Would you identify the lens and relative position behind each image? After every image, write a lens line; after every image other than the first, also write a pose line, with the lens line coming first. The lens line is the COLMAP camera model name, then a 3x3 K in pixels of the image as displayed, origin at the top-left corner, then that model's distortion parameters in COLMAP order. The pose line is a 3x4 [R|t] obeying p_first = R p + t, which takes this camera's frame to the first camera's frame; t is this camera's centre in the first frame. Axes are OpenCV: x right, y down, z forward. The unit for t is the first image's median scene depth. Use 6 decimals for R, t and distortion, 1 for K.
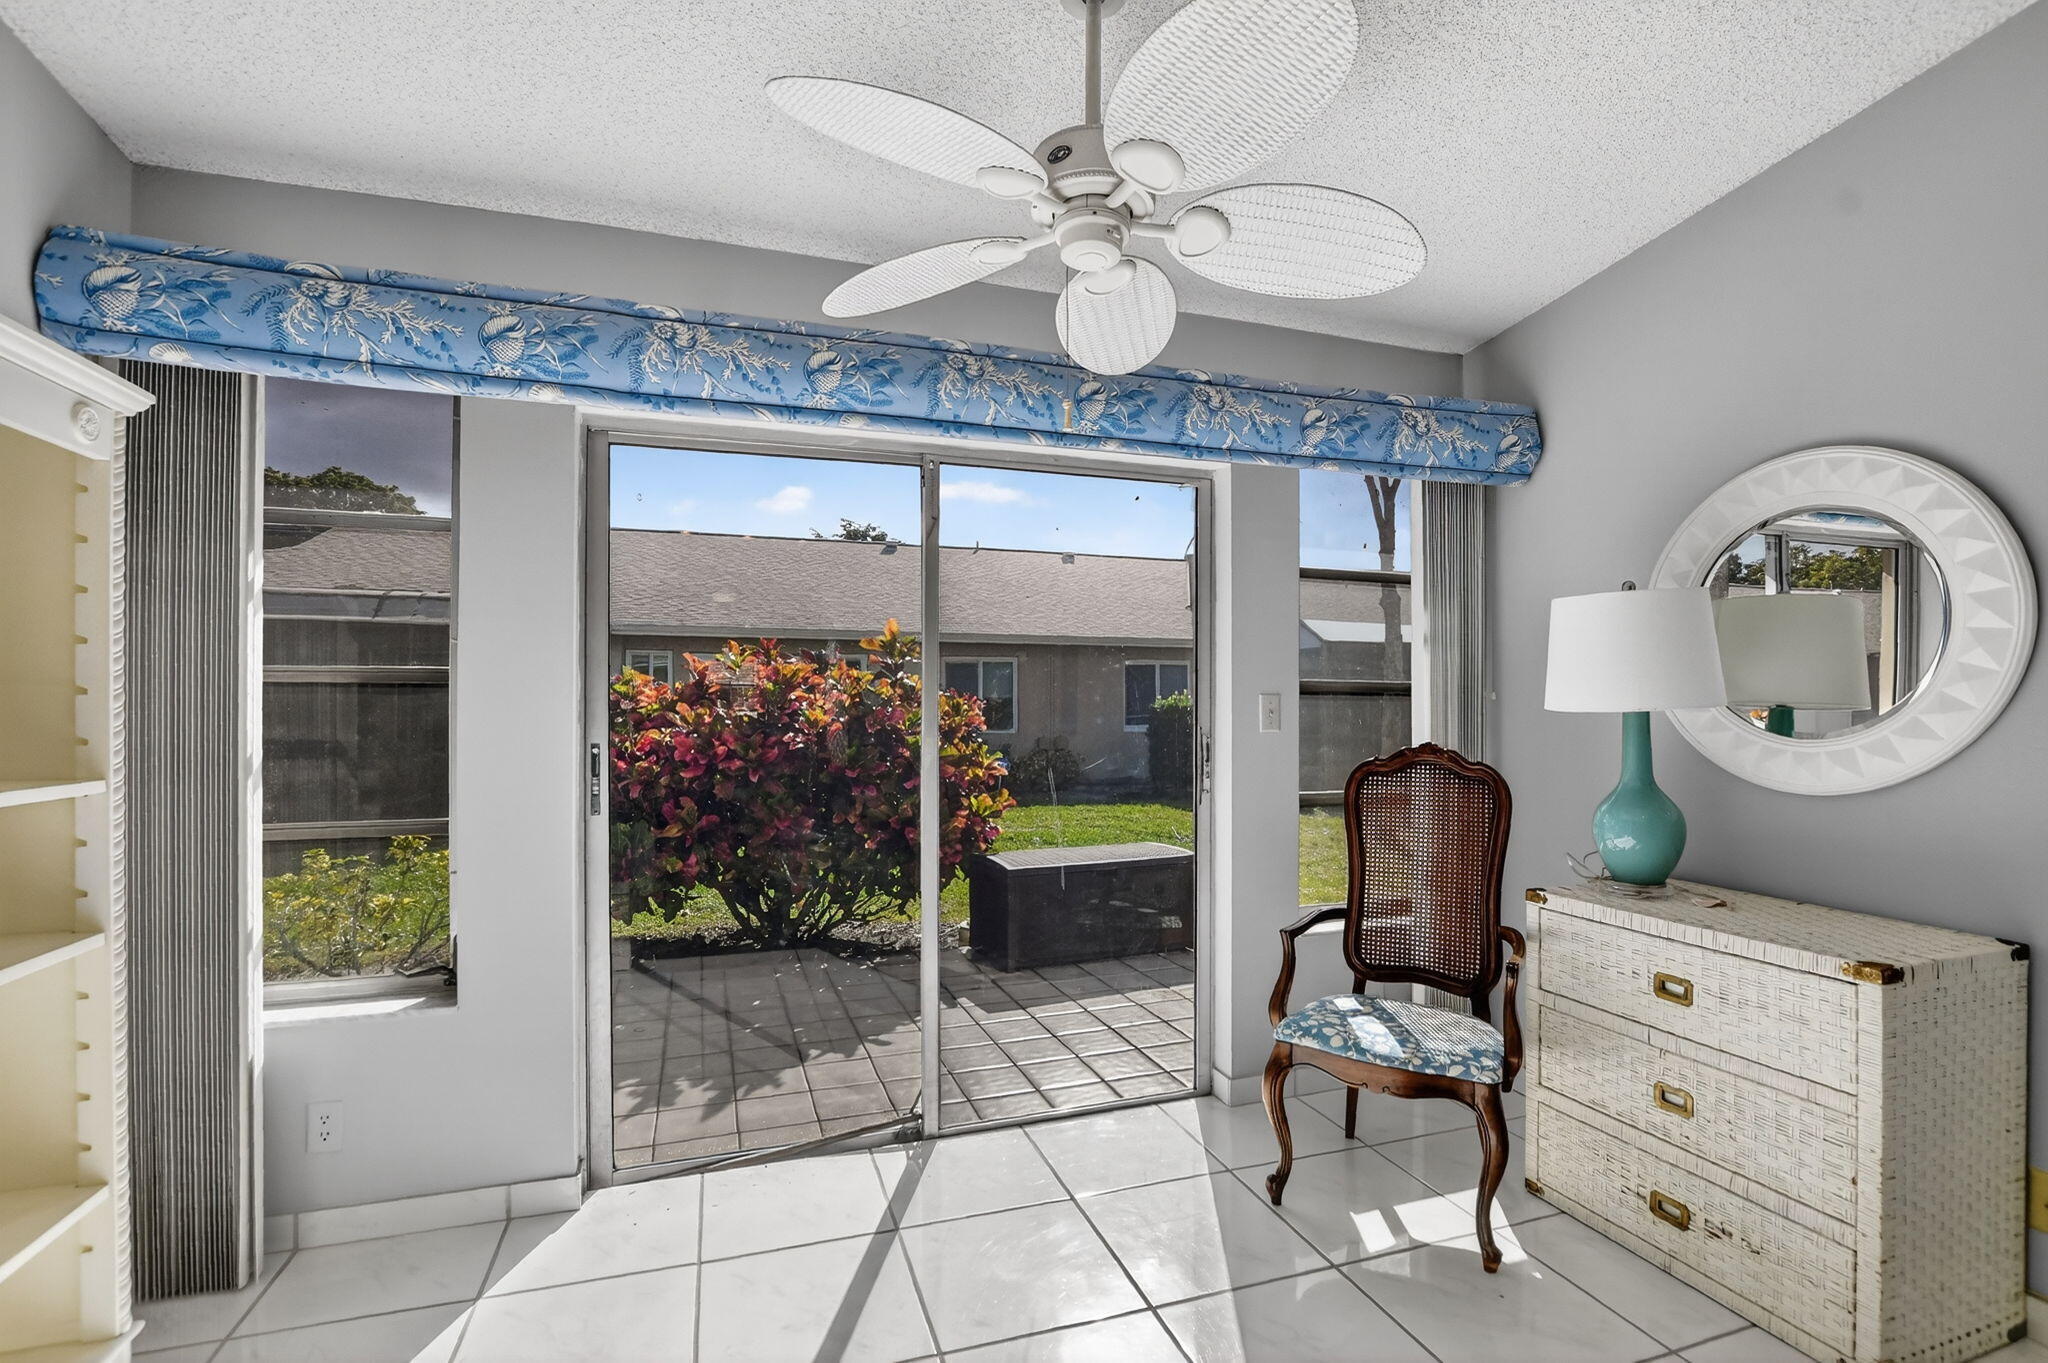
lens RADIAL K [[917.9, 0, 1017.4], [0, 917.9, 689.8], [0, 0, 1]] dist [-0.030882, 0.003775]
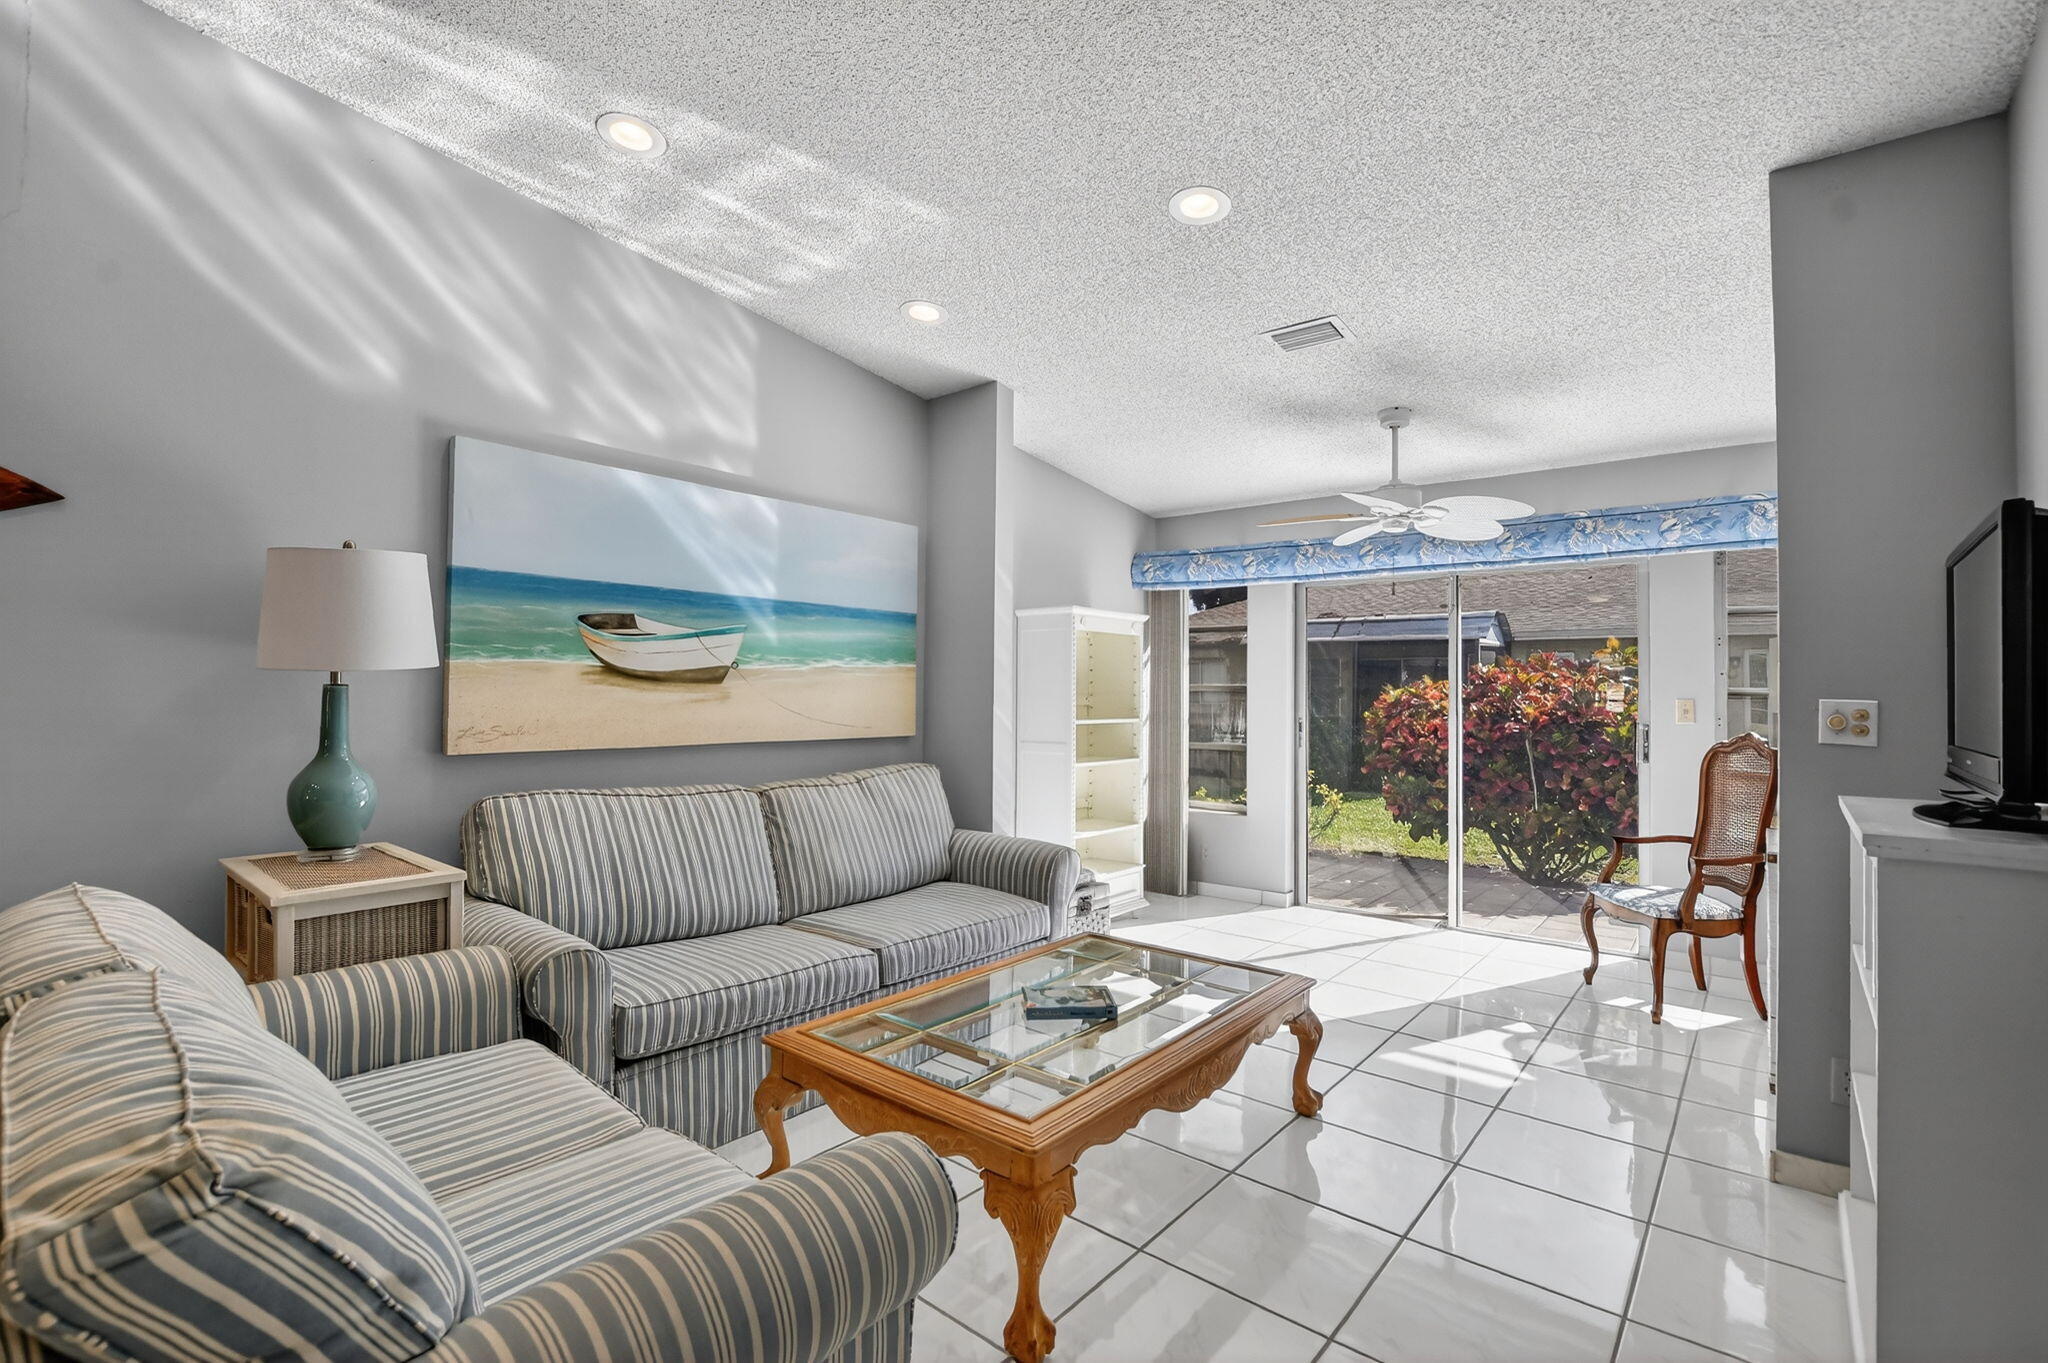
lens RADIAL K [[917.9, 0, 1021.9], [0, 917.9, 683.1], [0, 0, 1]] dist [-0.030882, 0.003775]
pose [[0.528684, -0.003382, -0.848812, 1.254724], [0.000734, 0.999994, -0.003528, -0.021988], [0.848819, 0.001242, 0.528683, -0.924649]]
